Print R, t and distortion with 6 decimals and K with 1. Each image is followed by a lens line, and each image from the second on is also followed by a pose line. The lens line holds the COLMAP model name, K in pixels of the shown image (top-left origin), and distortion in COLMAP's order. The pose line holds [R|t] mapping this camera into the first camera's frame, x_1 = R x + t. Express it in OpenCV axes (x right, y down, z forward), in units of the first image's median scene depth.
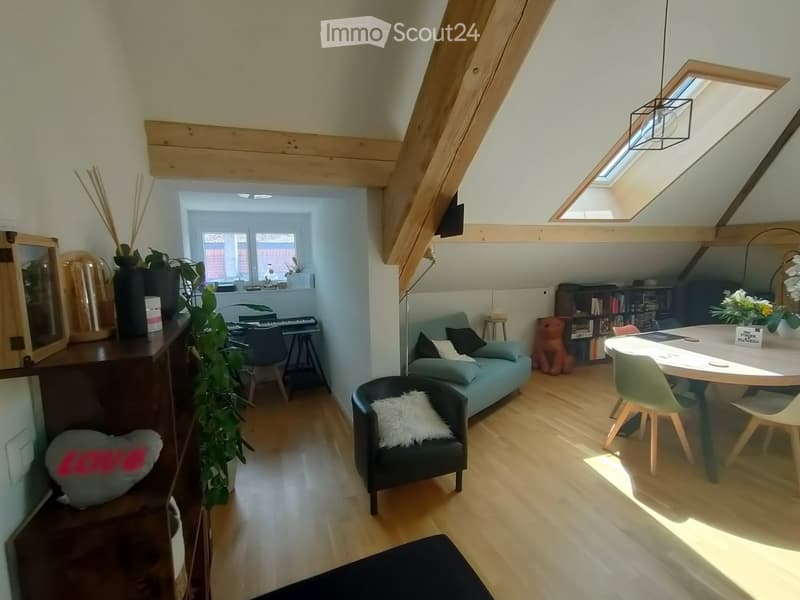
lens RADIAL K [[373.3, 0, 402.9], [0, 373.3, 302.1], [0, 0, 1]] dist [-0.023802, 0.011458]
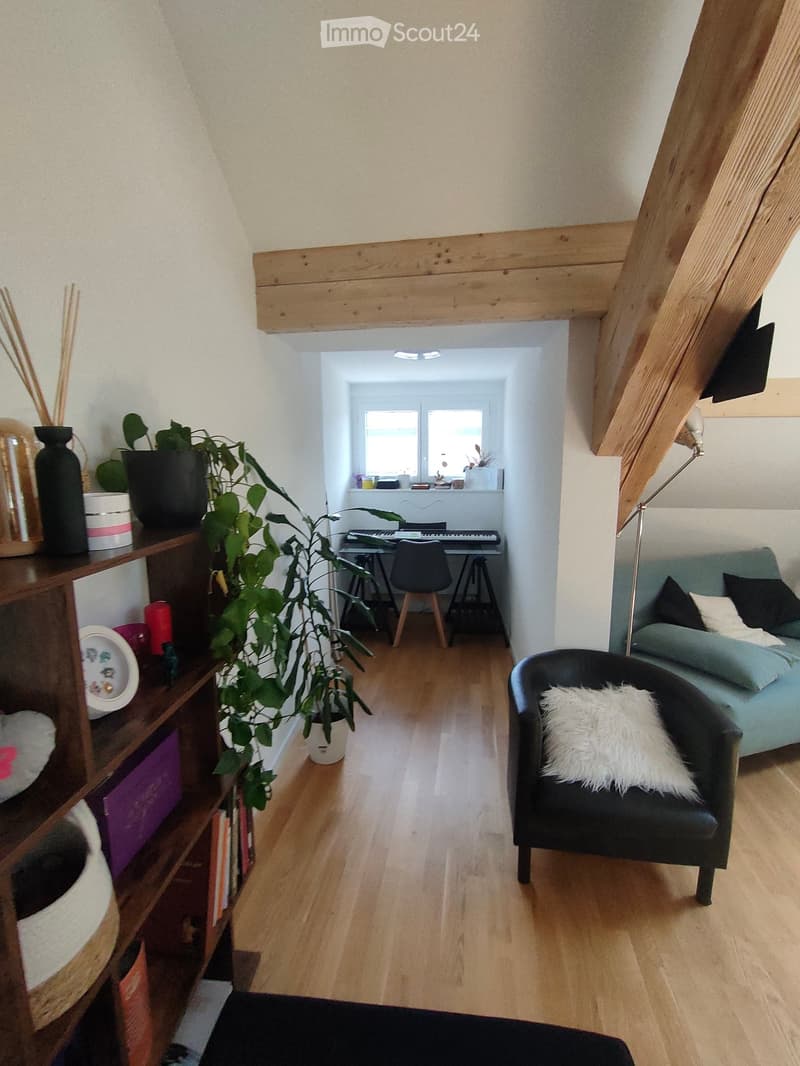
lens RADIAL K [[489.9, 0, 397.7], [0, 489.9, 528.0], [0, 0, 1]] dist [0.002539, -0.000086]
pose [[0.870364, 0.088358, -0.484417, 0.064830], [-0.067708, 0.995899, 0.059999, -0.015890], [0.487732, -0.019421, 0.872777, 0.209203]]
